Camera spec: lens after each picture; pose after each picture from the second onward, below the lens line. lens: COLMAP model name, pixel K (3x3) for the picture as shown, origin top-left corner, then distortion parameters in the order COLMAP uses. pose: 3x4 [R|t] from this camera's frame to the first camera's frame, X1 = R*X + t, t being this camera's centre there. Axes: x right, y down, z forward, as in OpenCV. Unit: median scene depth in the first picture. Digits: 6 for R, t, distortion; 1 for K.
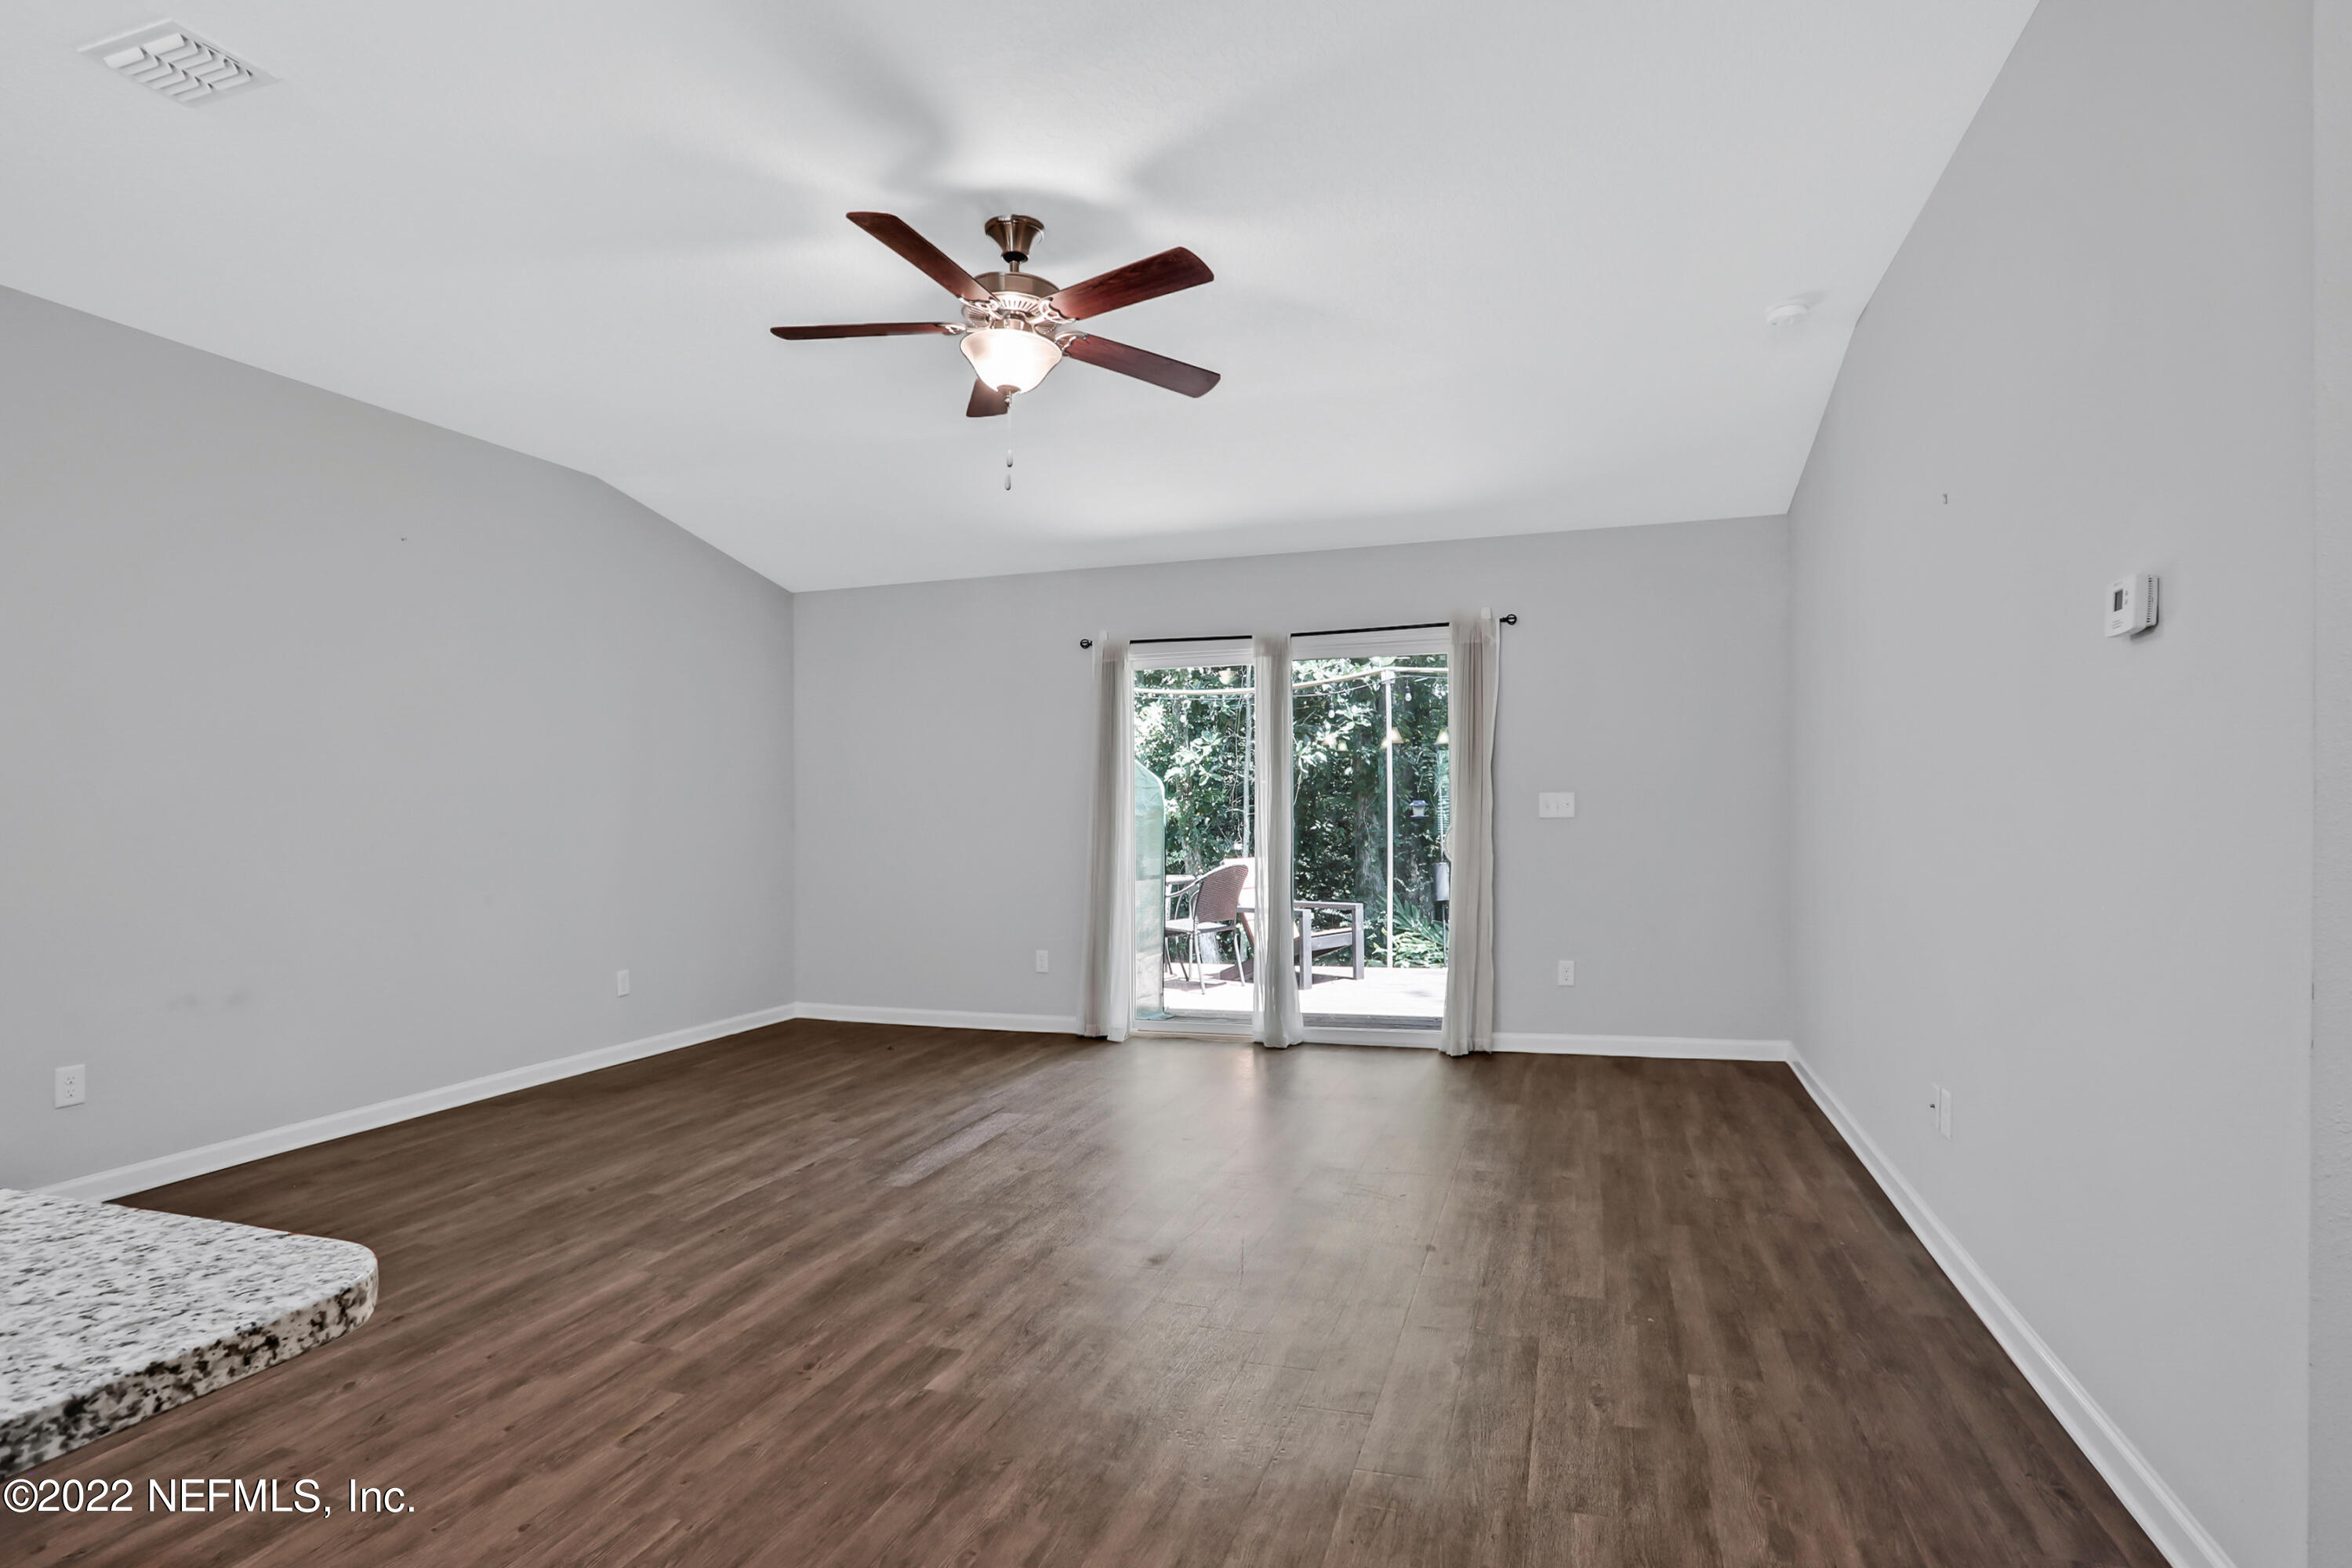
lens RADIAL K [[1212.8, 0, 1283.9], [0, 1212.8, 827.3], [0, 0, 1]] dist [-0.044462, 0.012689]
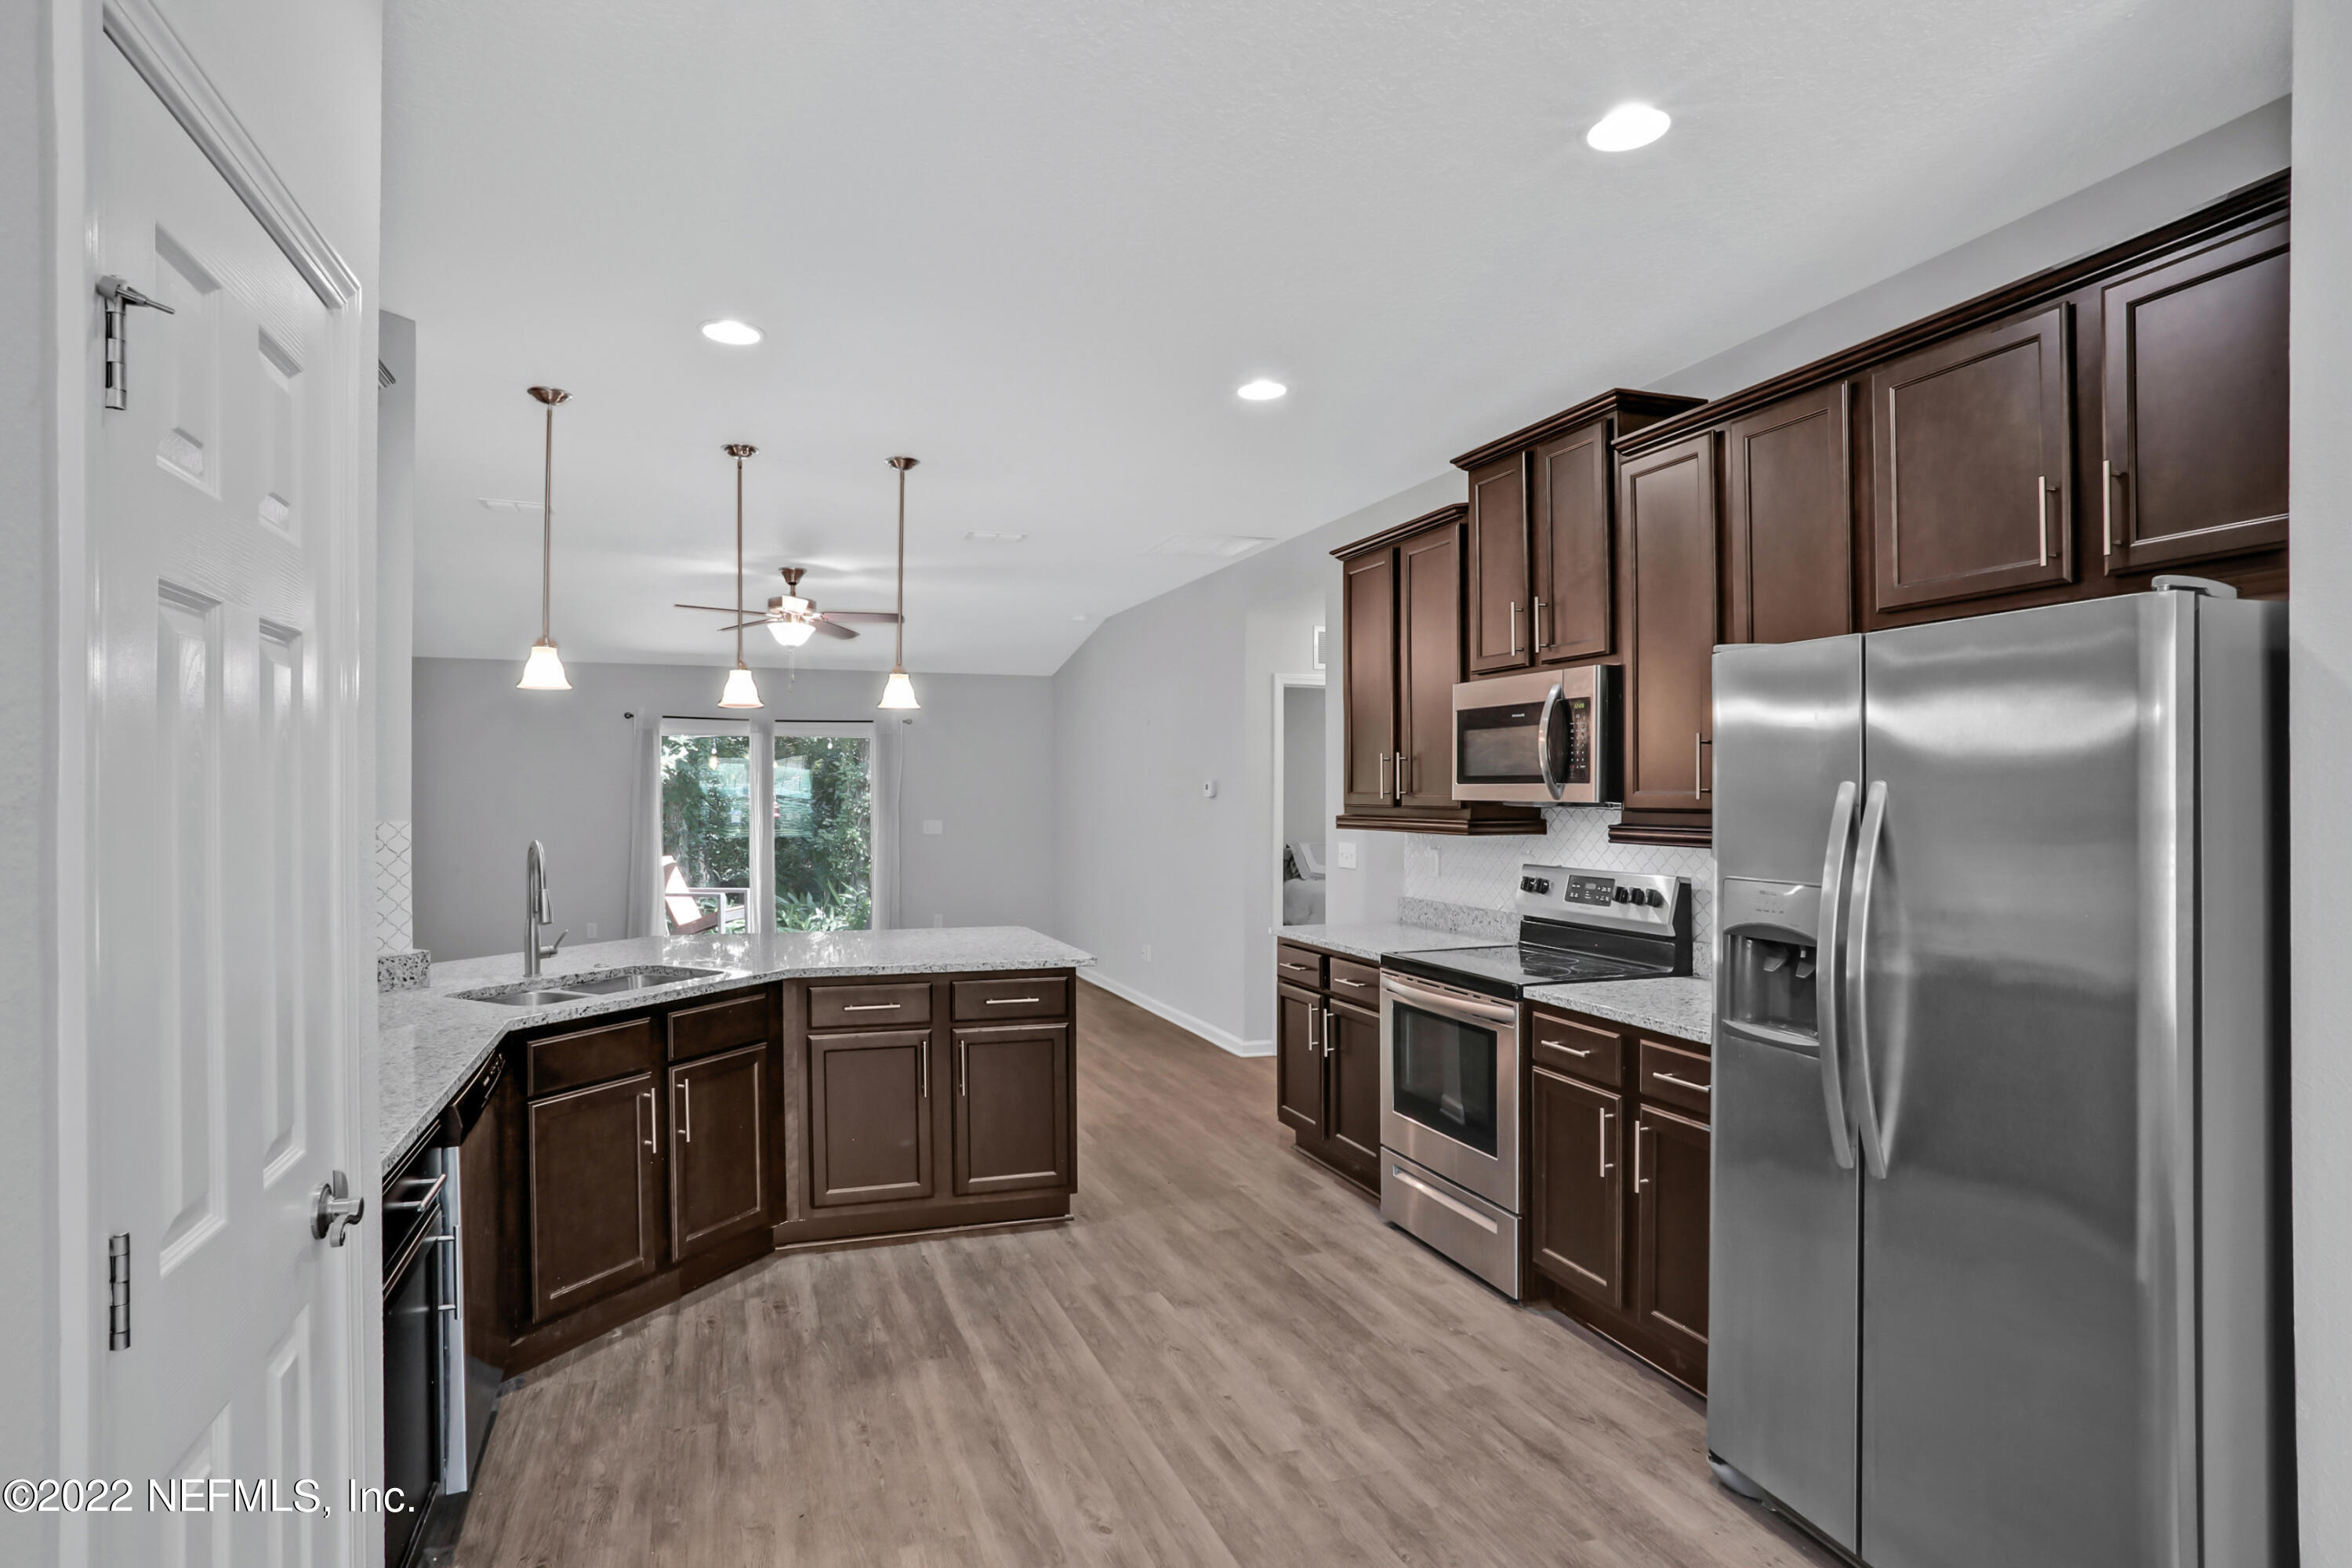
lens RADIAL K [[1212.8, 0, 1159.0], [0, 1212.8, 786.0], [0, 0, 1]] dist [-0.044462, 0.012689]
pose [[0.831306, 0.016748, 0.555563, -0.752082], [-0.002687, 0.999655, -0.026116, -0.047561], [-0.555809, 0.020218, 0.831064, -1.005143]]
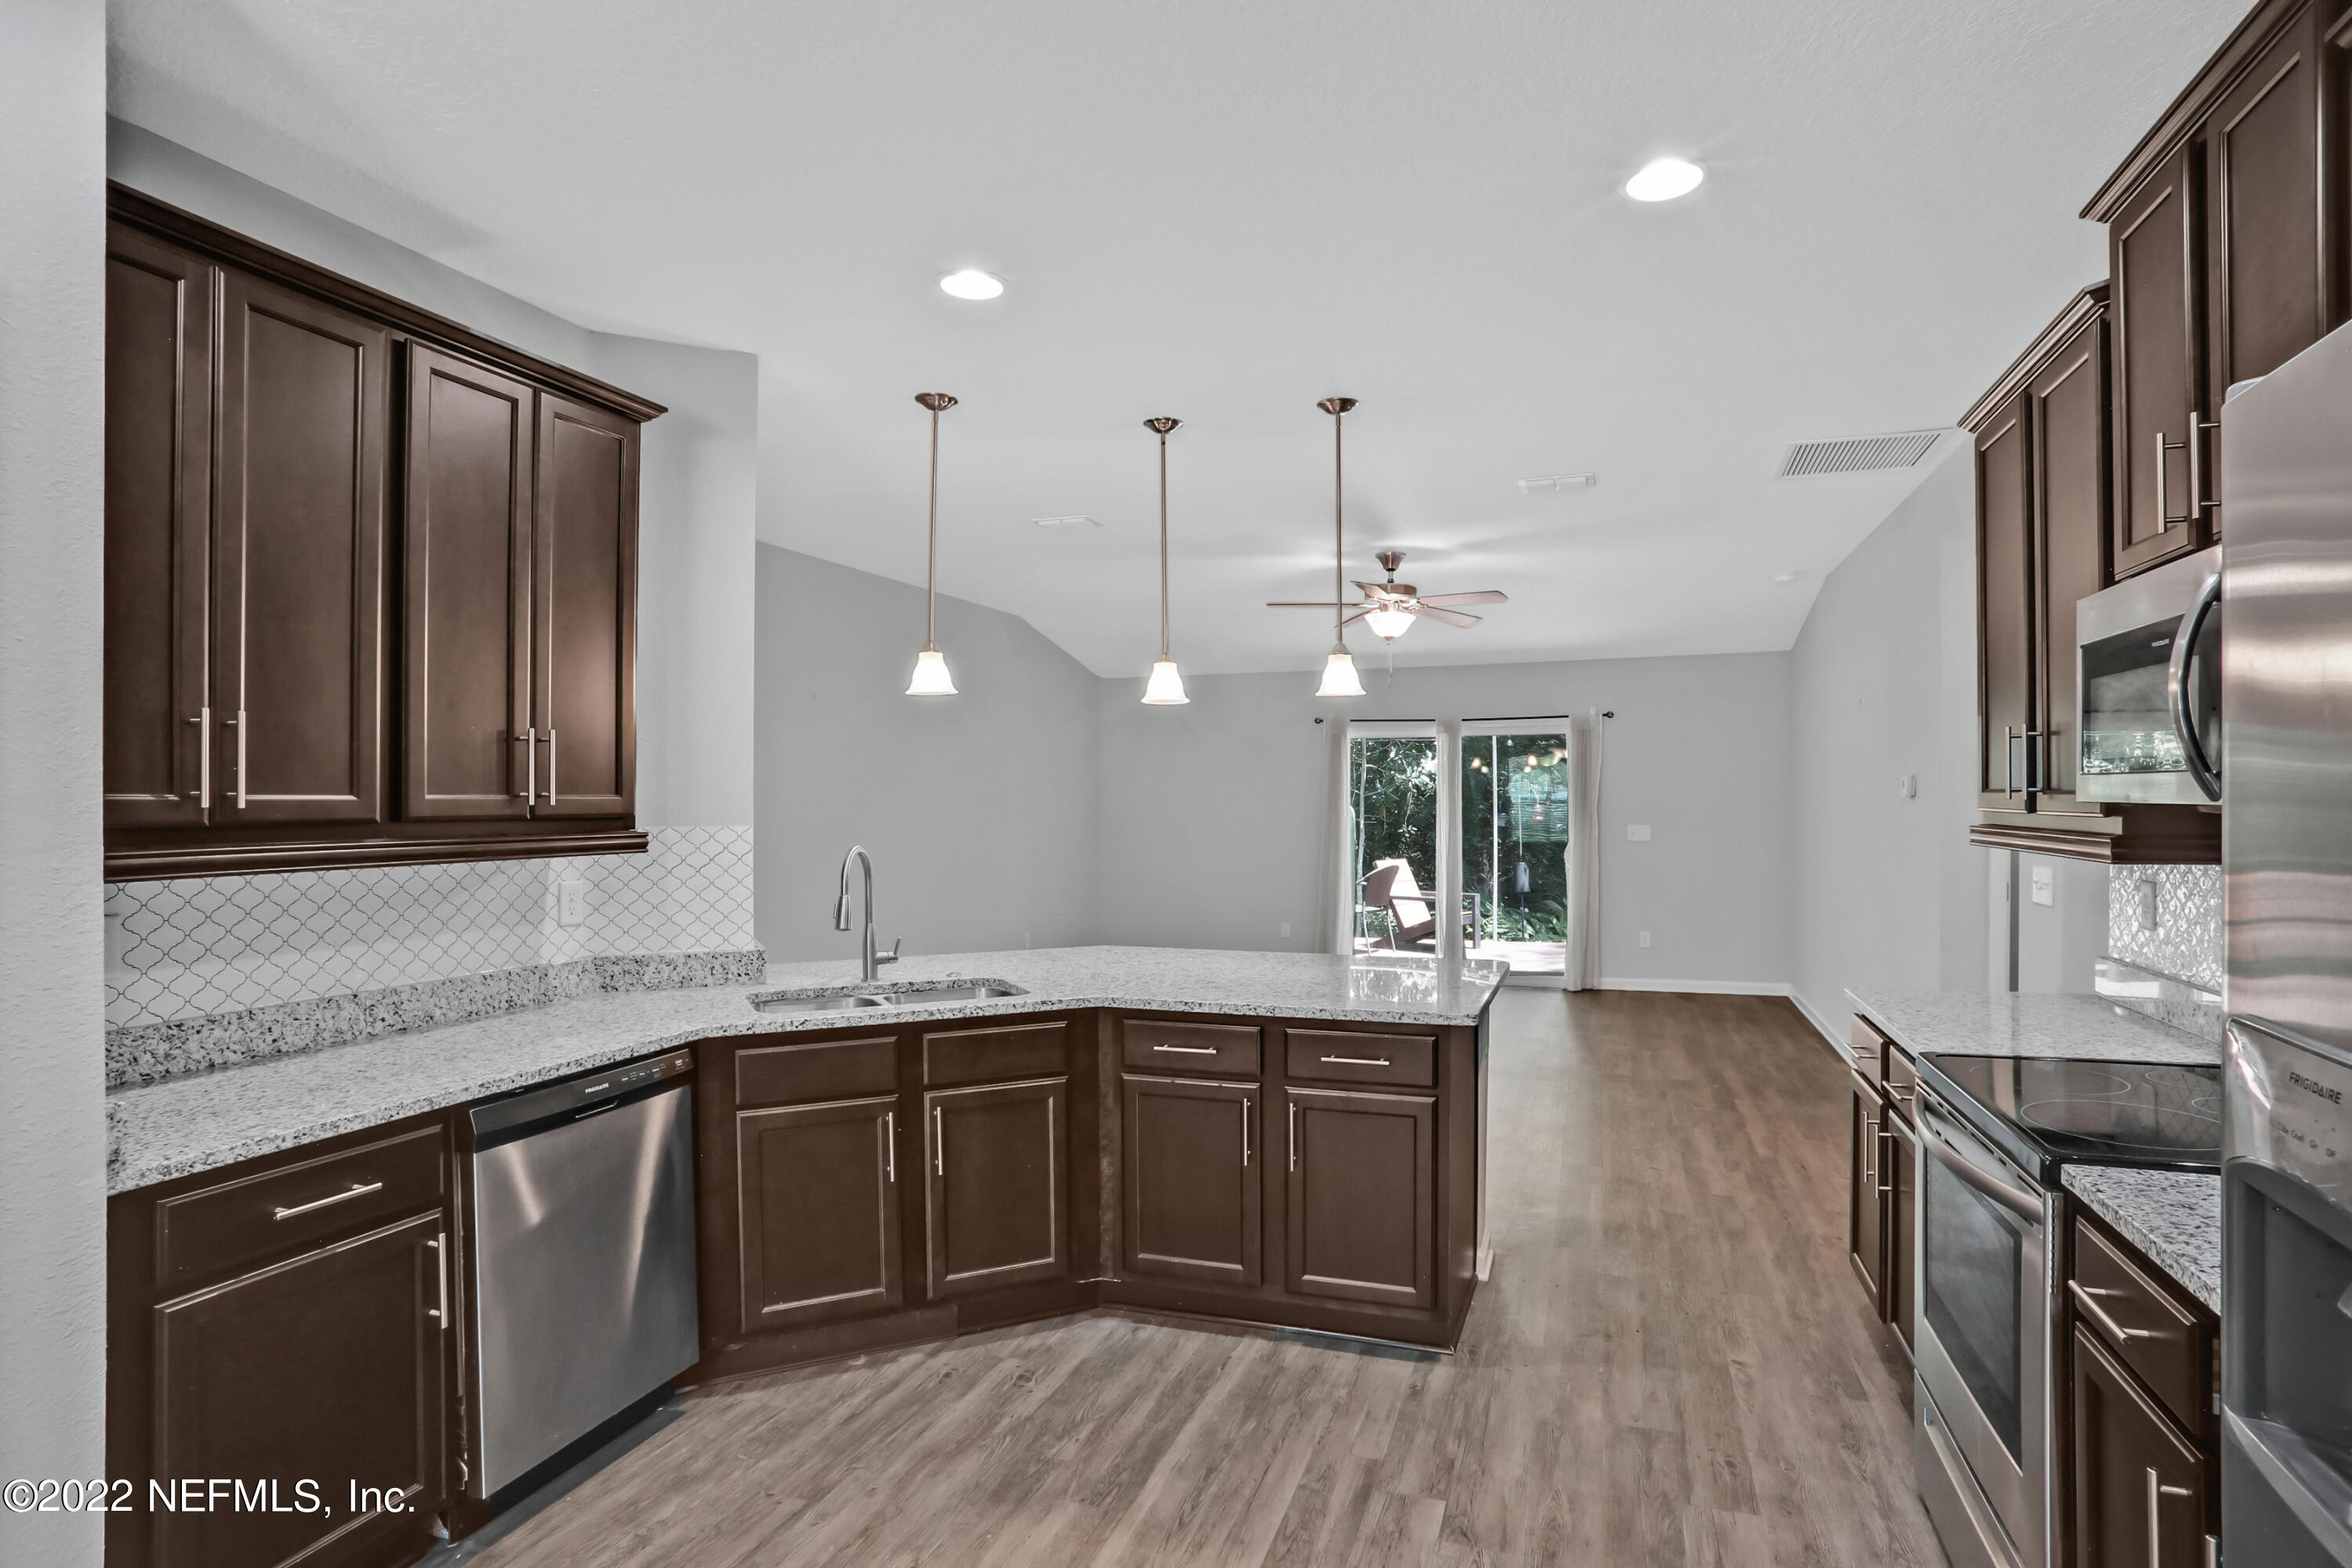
lens RADIAL K [[1212.8, 0, 1214.1], [0, 1212.8, 808.0], [0, 0, 1]] dist [-0.044462, 0.012689]
pose [[0.997978, 0.007762, -0.063080, -0.337908], [-0.008200, 0.999944, -0.006694, -0.053323], [0.063024, 0.007198, 0.997986, -0.890454]]
